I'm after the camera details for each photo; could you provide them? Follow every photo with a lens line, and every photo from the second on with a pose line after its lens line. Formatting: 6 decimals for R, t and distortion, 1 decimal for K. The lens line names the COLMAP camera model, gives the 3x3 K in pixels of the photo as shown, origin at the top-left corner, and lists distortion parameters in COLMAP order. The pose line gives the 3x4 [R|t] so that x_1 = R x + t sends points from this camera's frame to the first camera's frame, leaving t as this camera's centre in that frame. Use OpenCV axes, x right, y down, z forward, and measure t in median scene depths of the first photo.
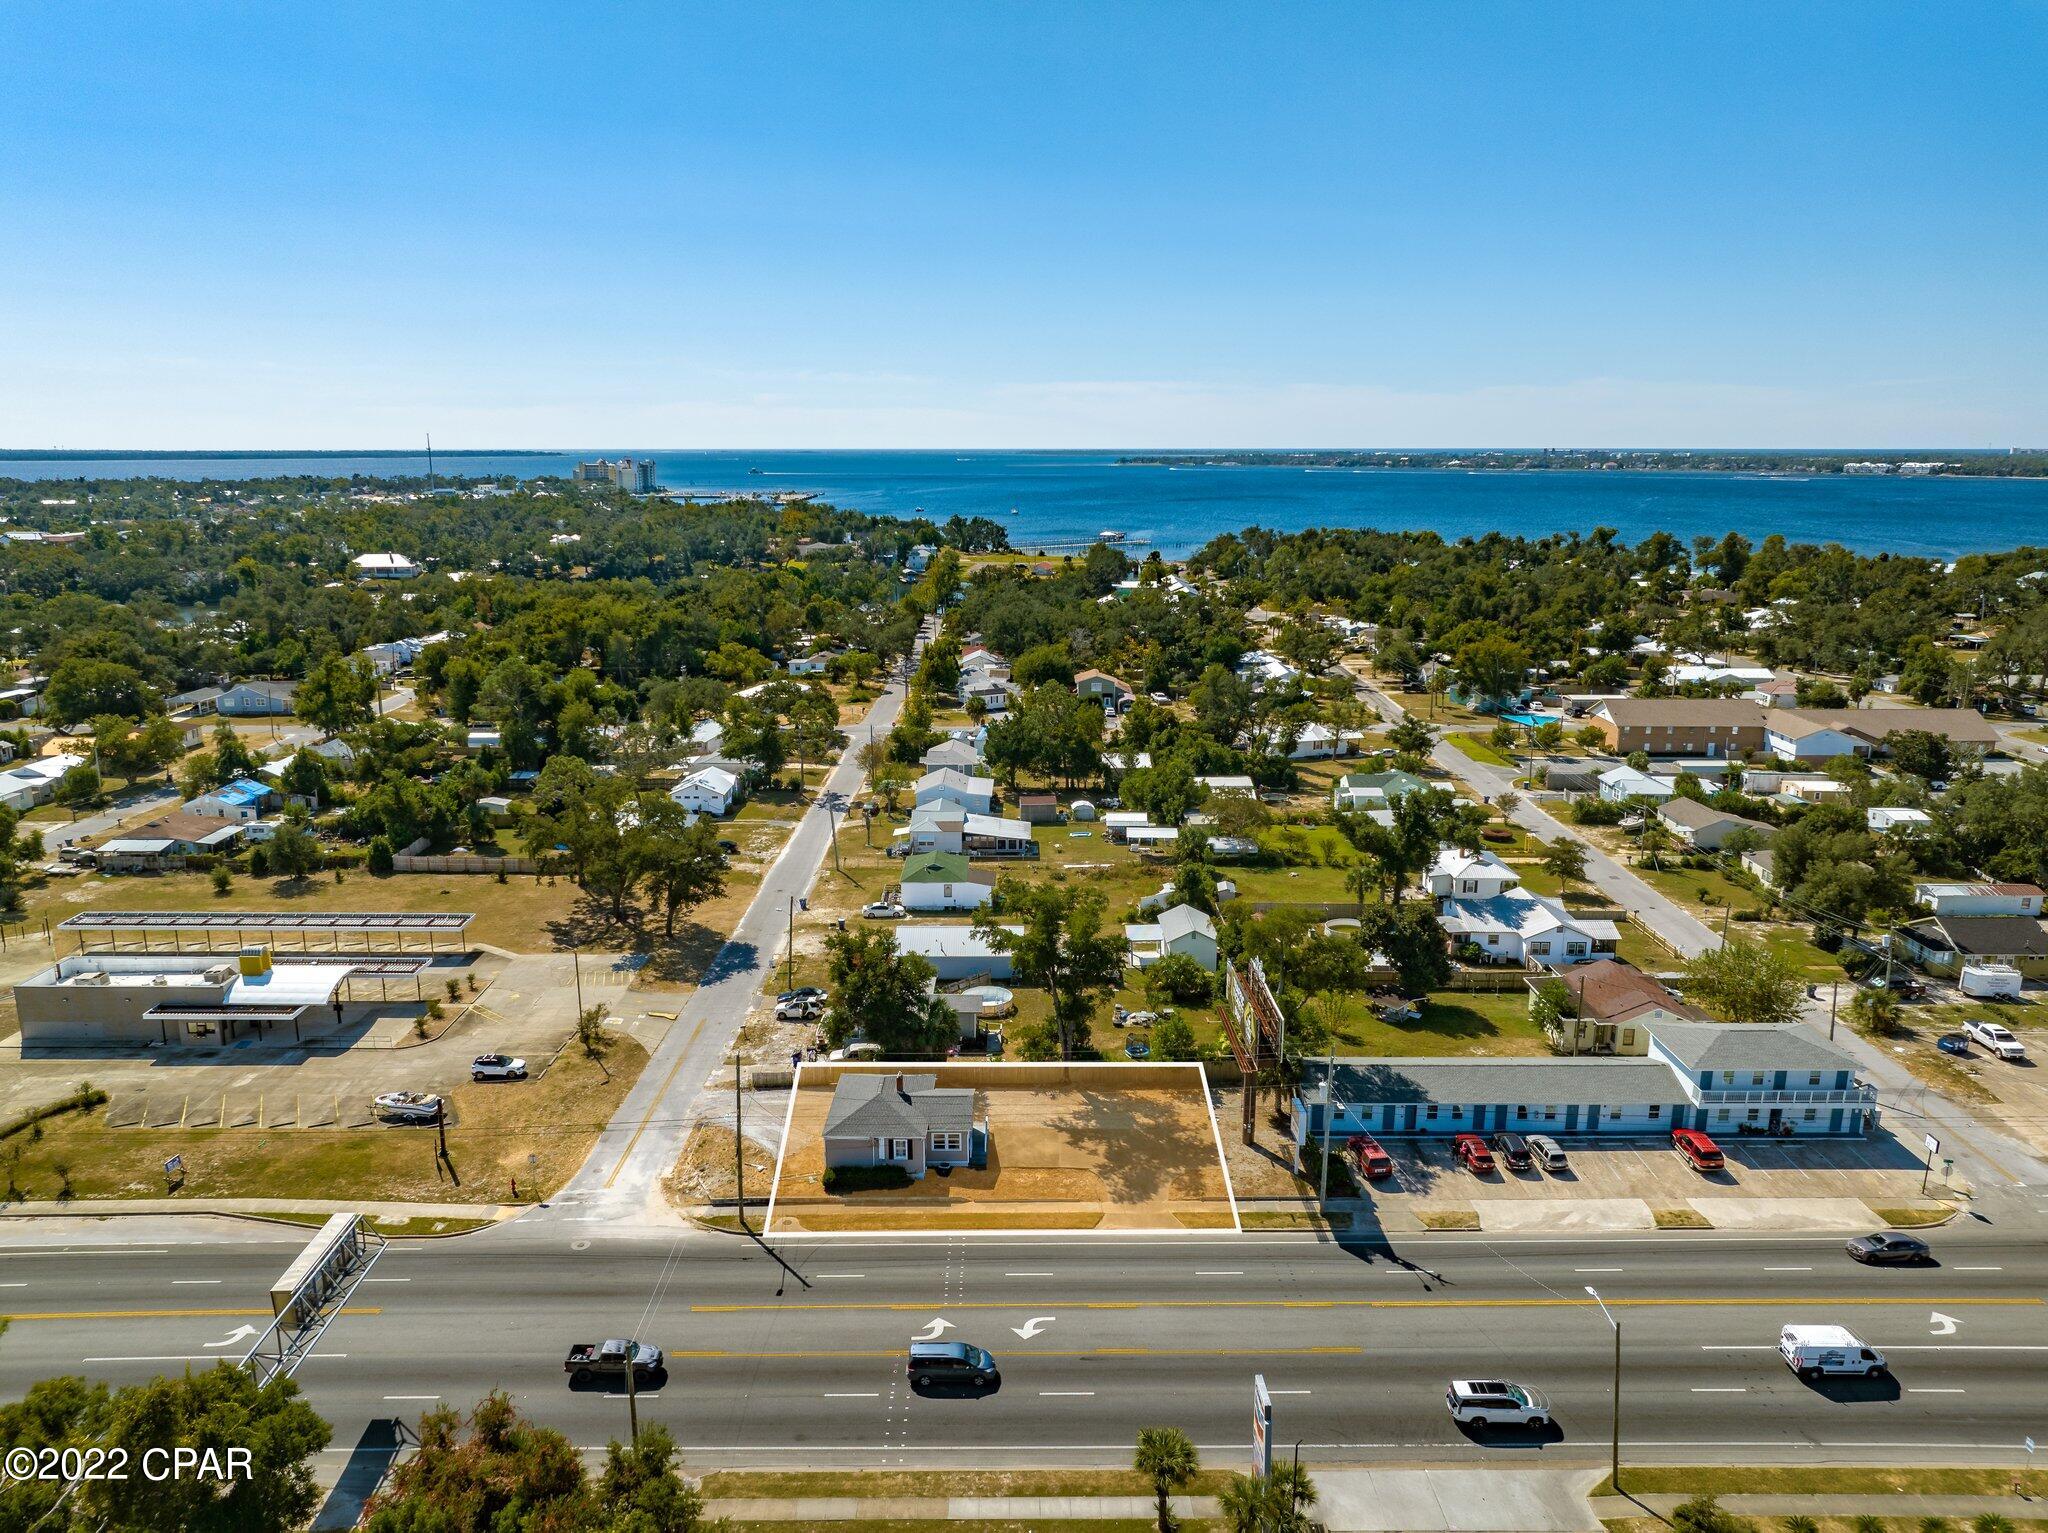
lens RADIAL K [[1449.9, 0, 1024.0], [0, 1449.9, 766.5], [0, 0, 1]] dist [-0.000836, -0.000774]
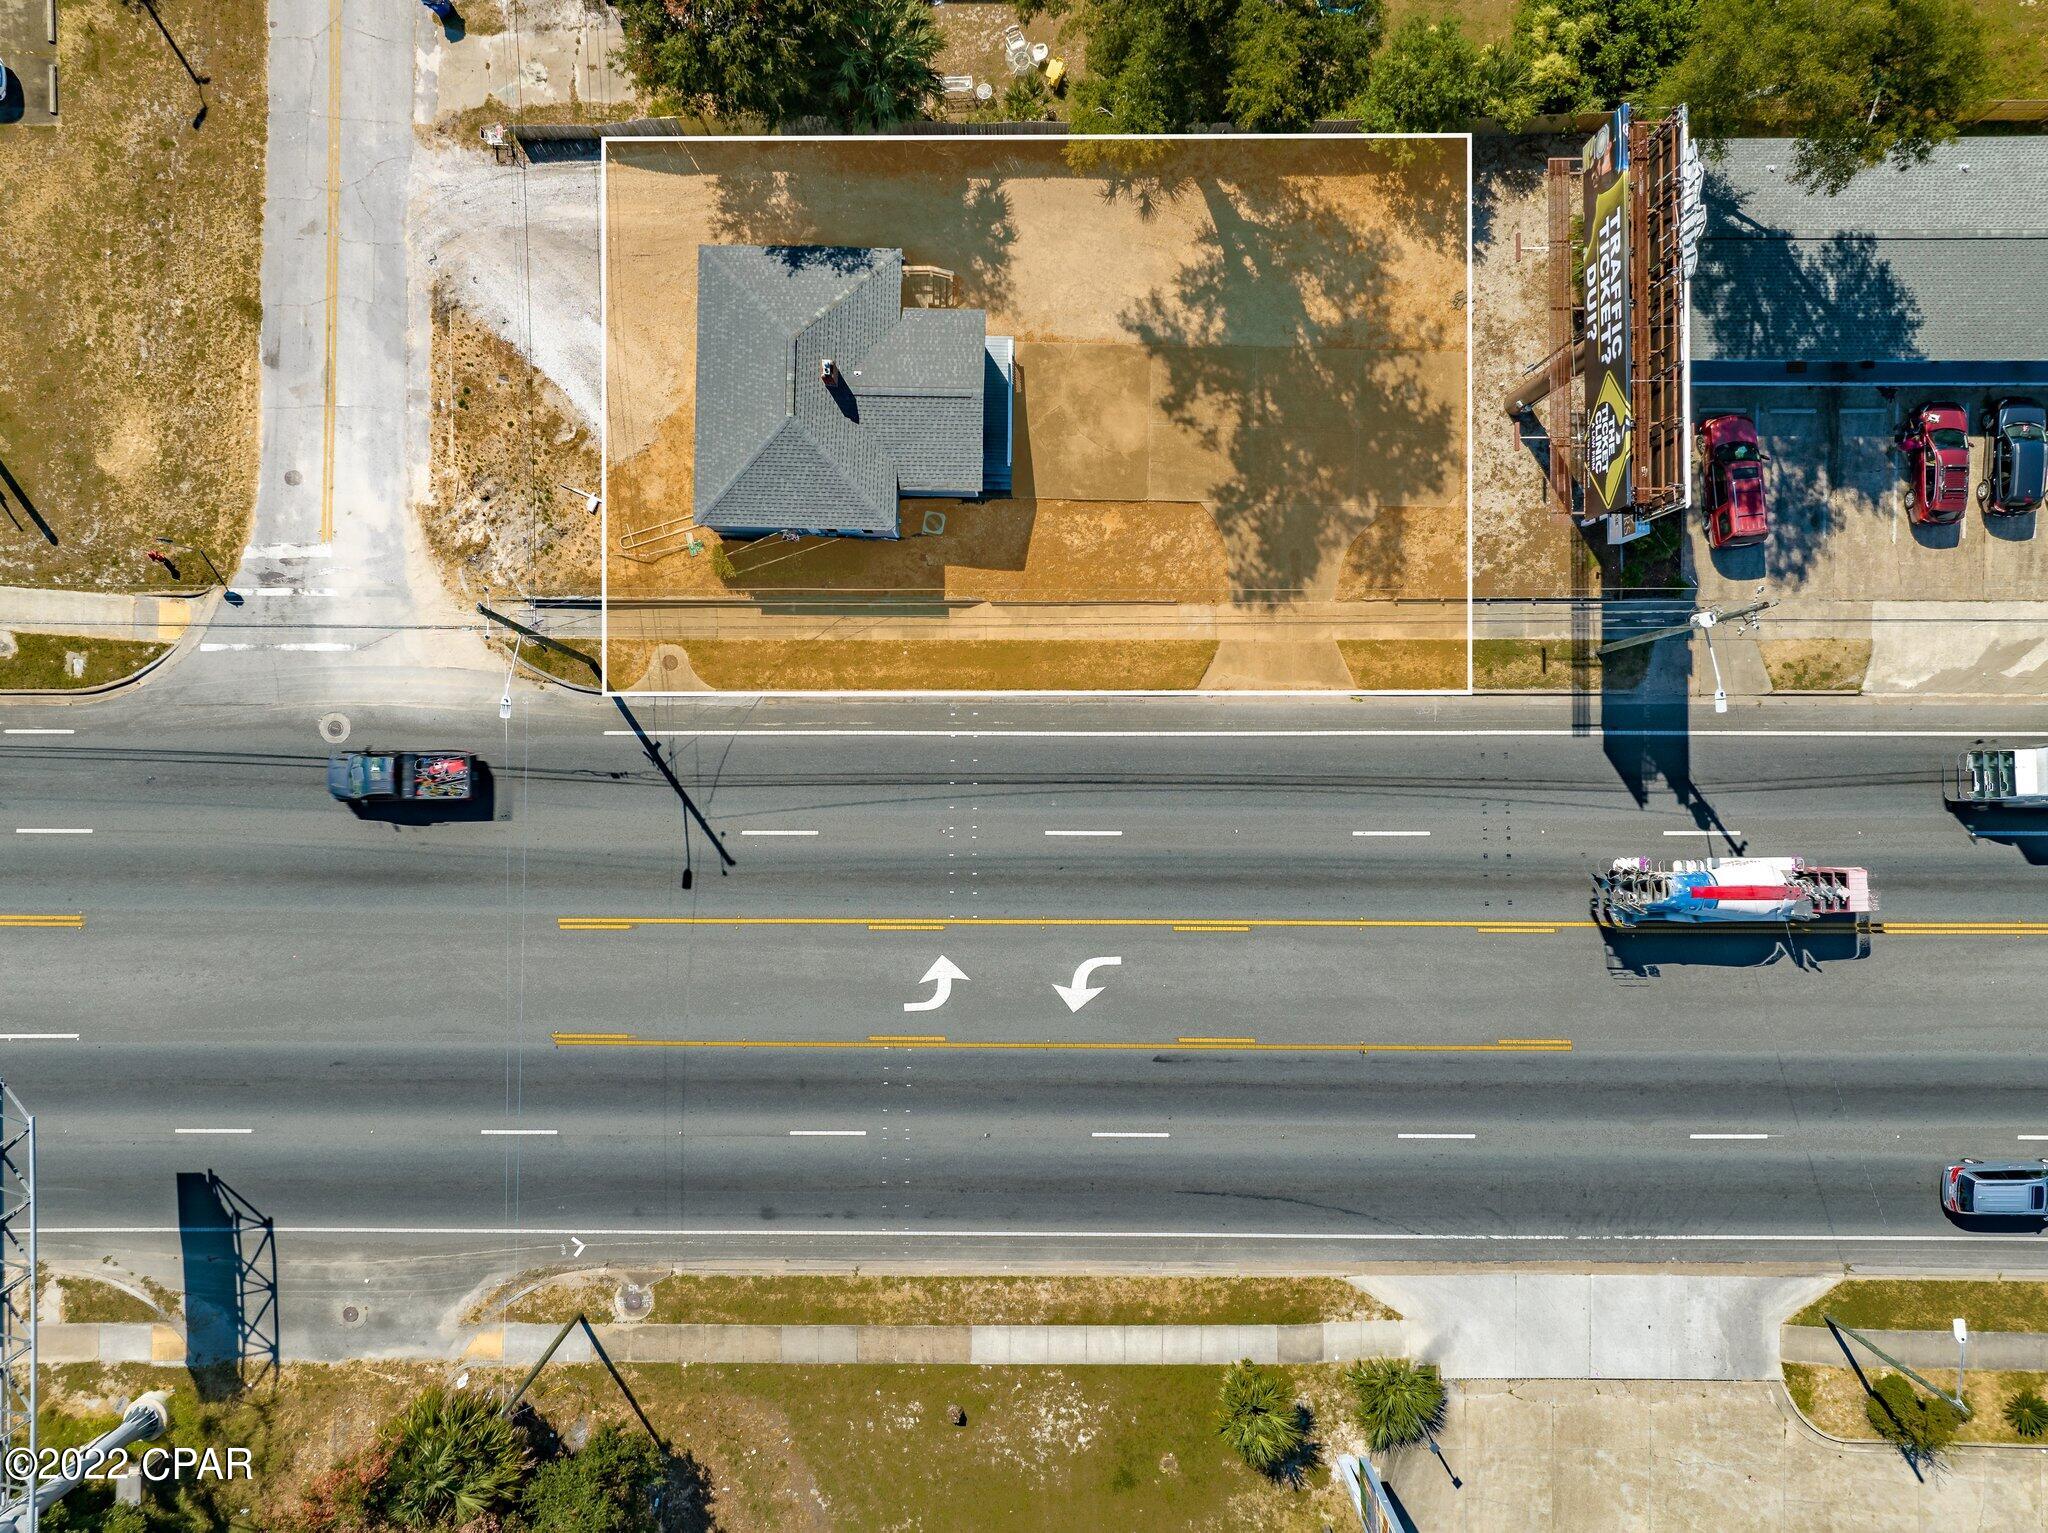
lens RADIAL K [[1401.5, 0, 1024.0], [0, 1401.5, 766.5], [0, 0, 1]] dist [0.007402, -0.004134]
pose [[0.999878, 0.015045, -0.004111, -0.017764], [0.000910, 0.206866, 0.978369, -0.221254], [0.015570, -0.978254, 0.206827, 0.823798]]
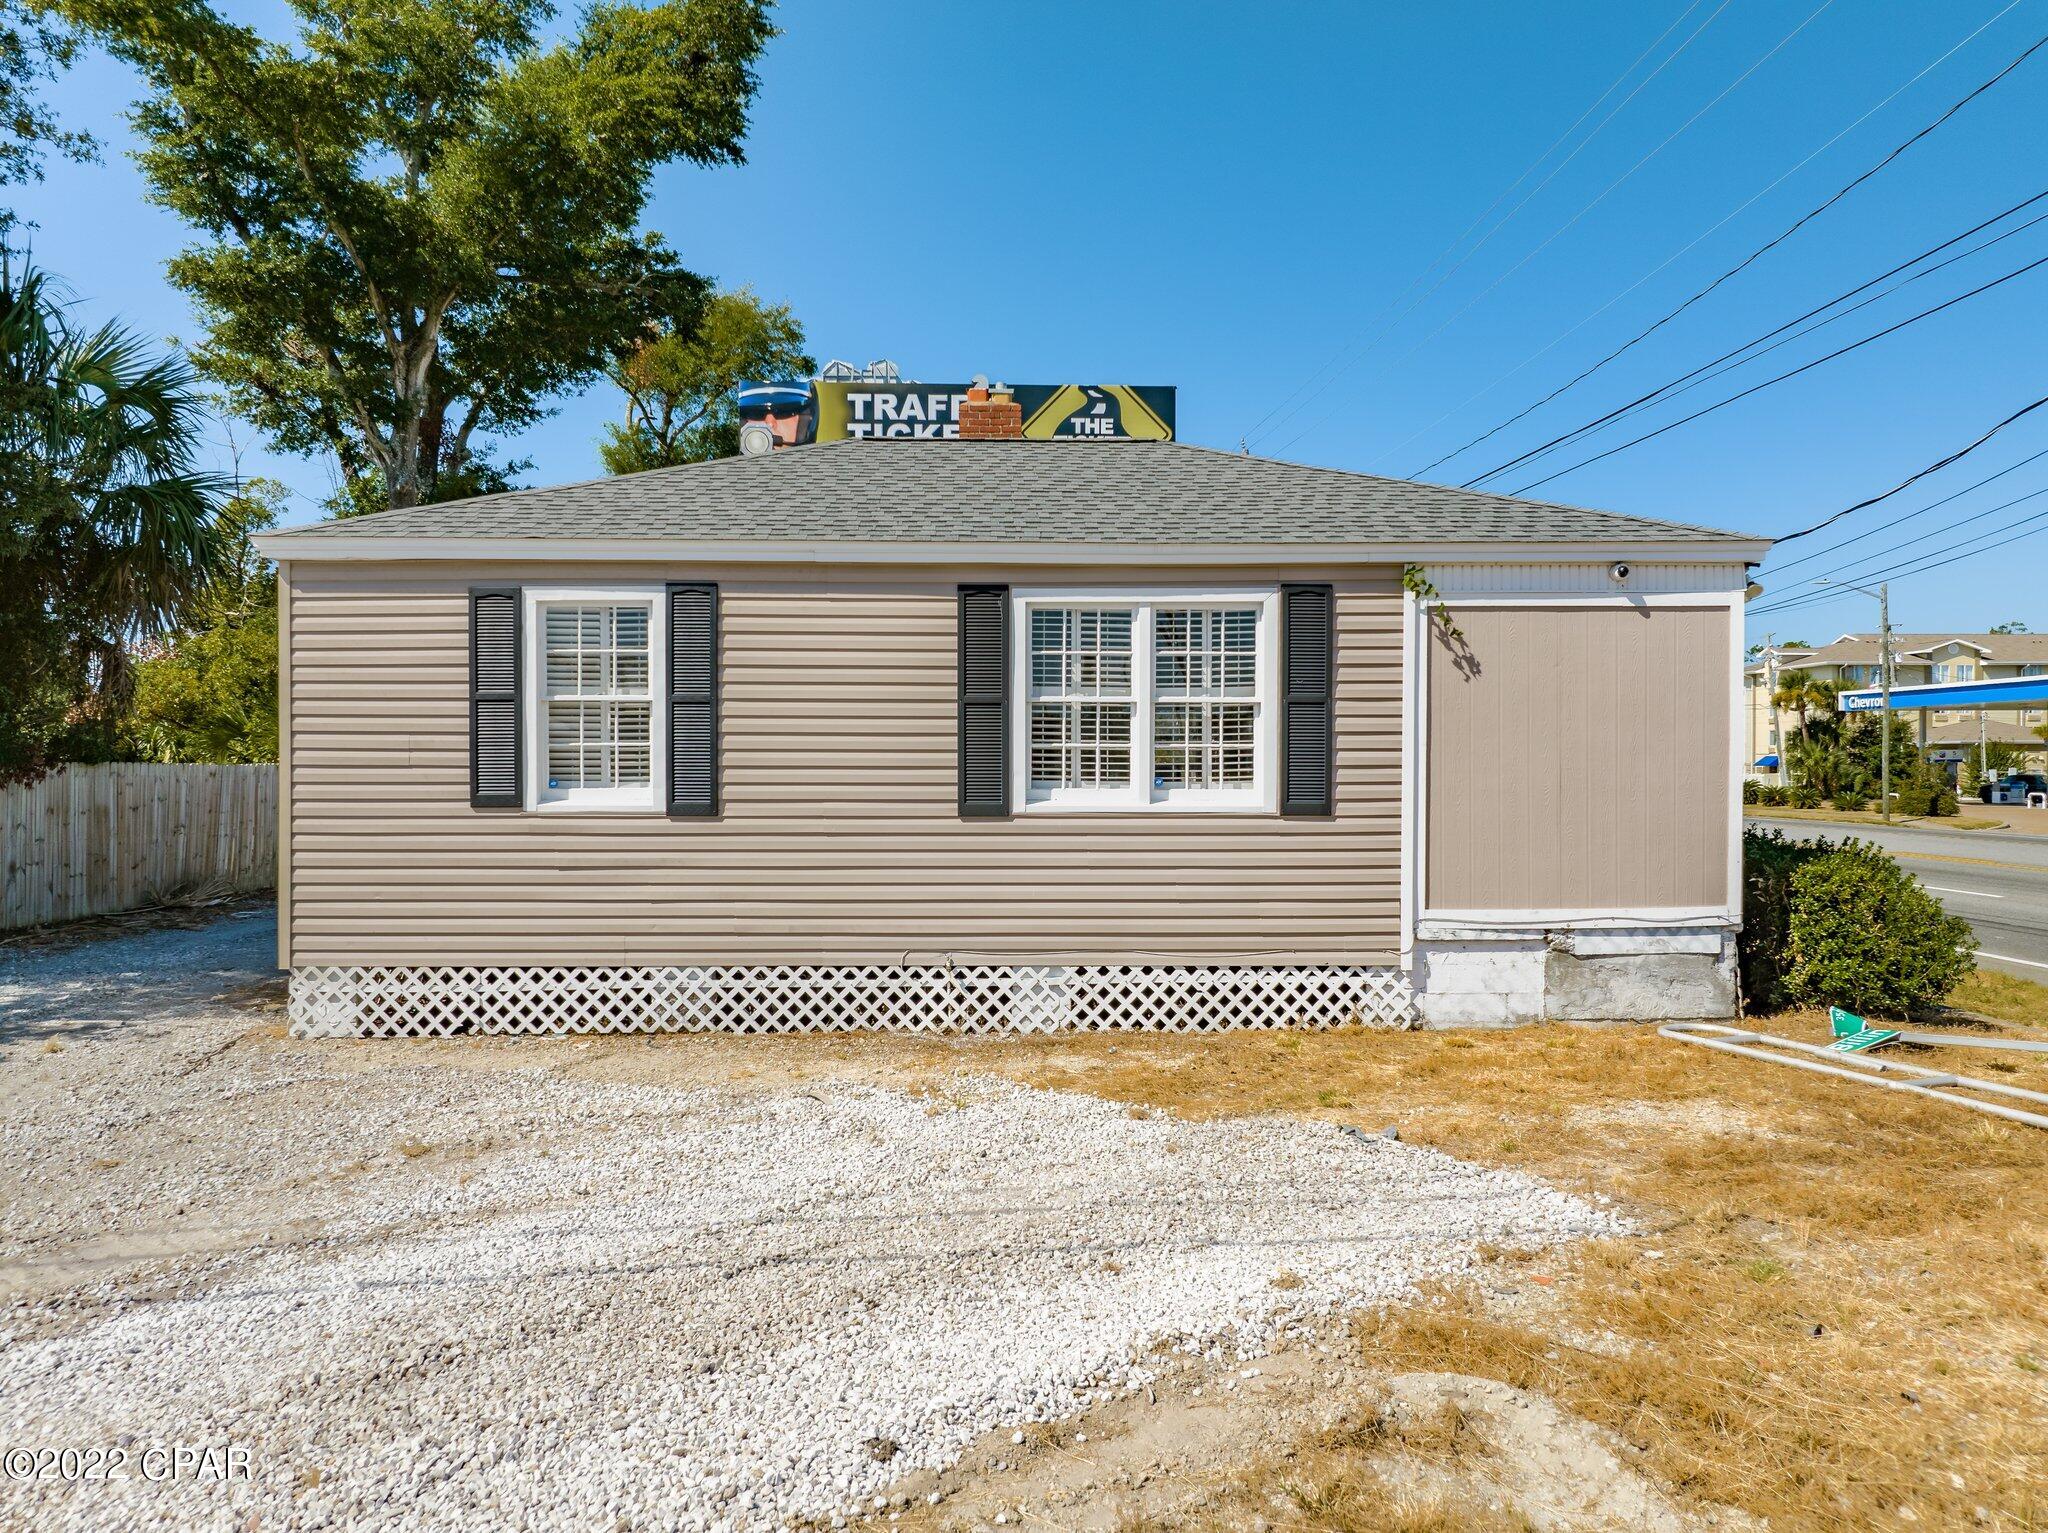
lens RADIAL K [[1427.3, 0, 1008.1], [0, 1427.3, 771.5], [0, 0, 1]] dist [0.010541, -0.002108]
pose [[-0.027397, -0.018033, 0.999462, -0.238783], [0.226677, 0.973680, 0.023782, 0.257423], [-0.973585, 0.227206, -0.022589, 1.068248]]
